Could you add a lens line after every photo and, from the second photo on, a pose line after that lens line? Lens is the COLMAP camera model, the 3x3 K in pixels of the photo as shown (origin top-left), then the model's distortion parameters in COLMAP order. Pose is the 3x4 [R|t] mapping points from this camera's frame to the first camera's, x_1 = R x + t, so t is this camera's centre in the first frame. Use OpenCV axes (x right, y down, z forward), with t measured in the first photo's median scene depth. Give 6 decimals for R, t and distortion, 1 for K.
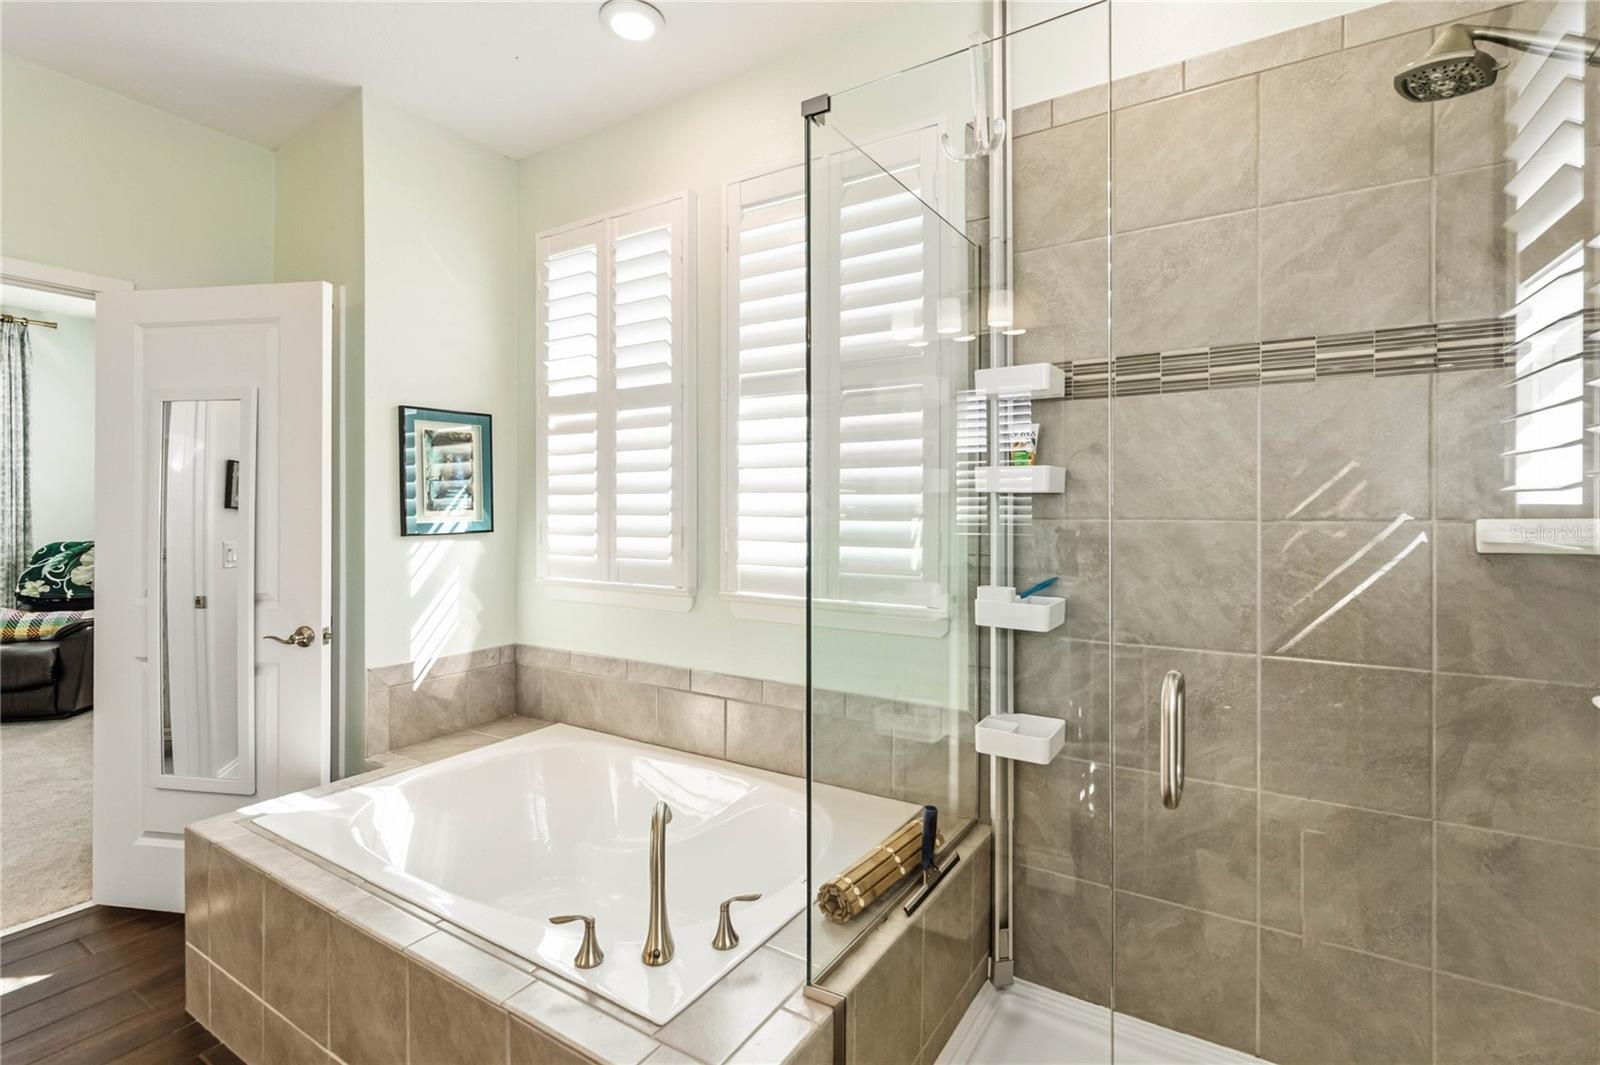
lens RADIAL K [[749.4, 0, 831.1], [0, 749.4, 521.1], [0, 0, 1]] dist [-0.005048, 0.002733]
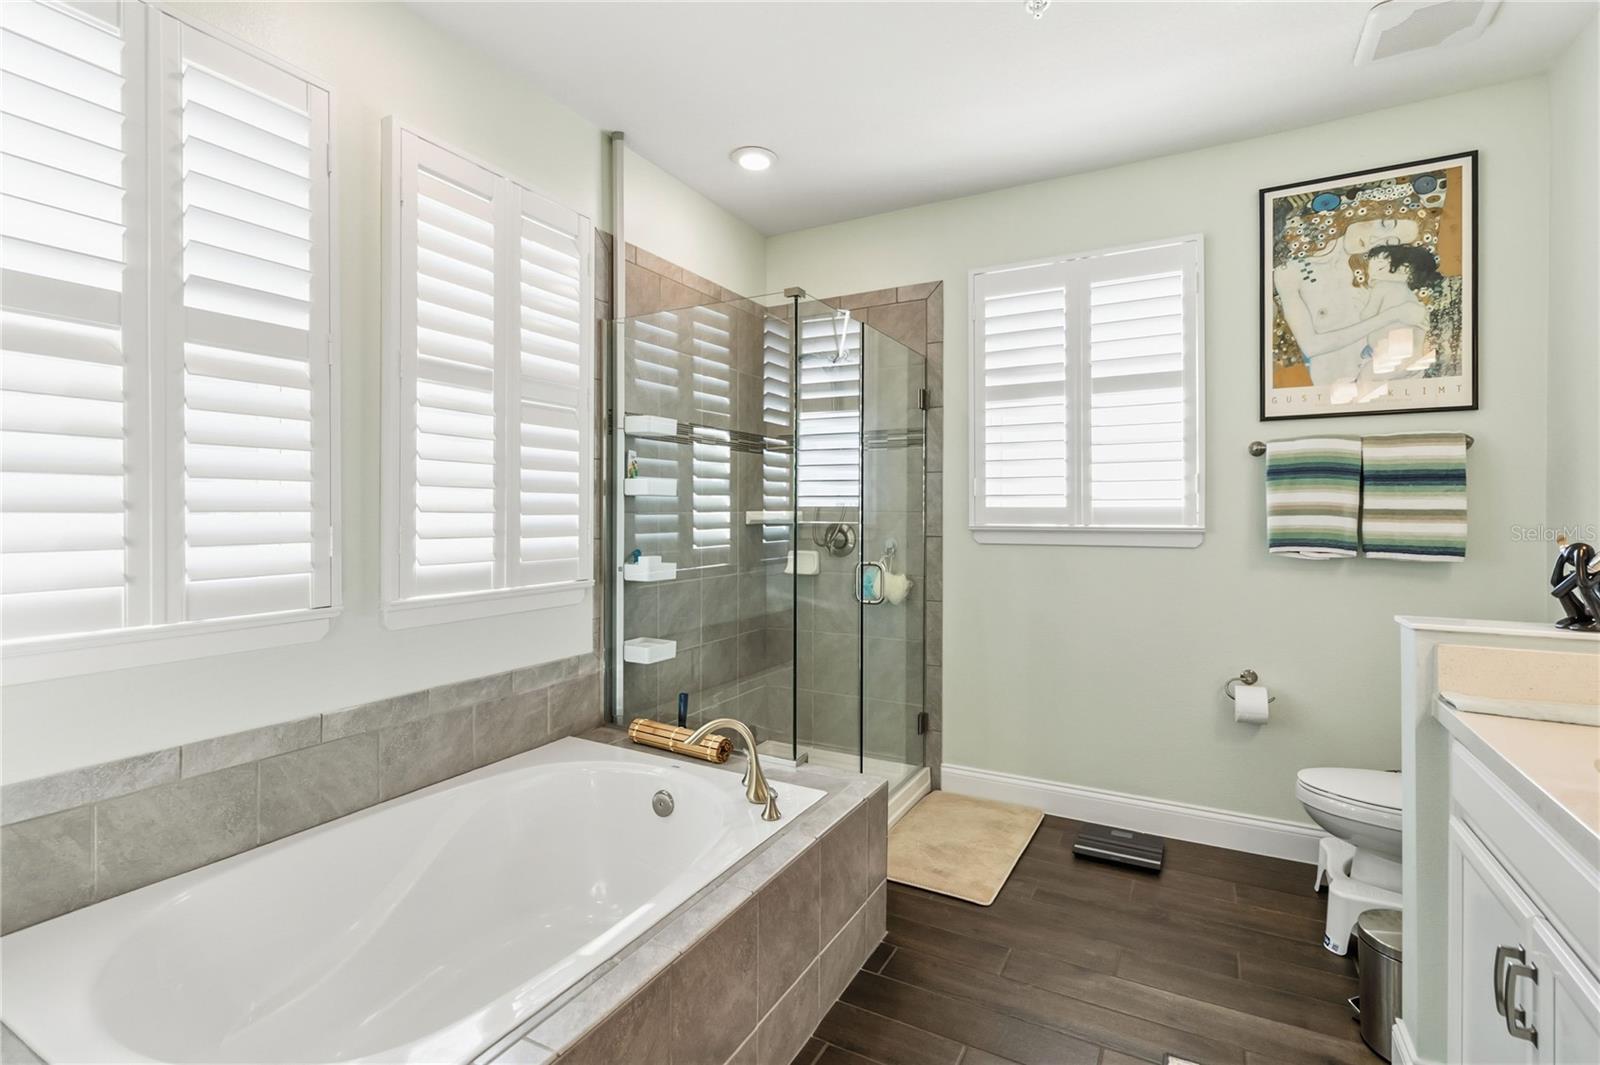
lens RADIAL K [[749.4, 0, 784.2], [0, 749.4, 512.9], [0, 0, 1]] dist [-0.005048, 0.002733]
pose [[-0.036550, -0.015013, 0.999219, -0.996944], [-0.001101, 0.999887, 0.014983, -0.018719], [-0.999331, -0.000553, -0.036563, 0.580318]]
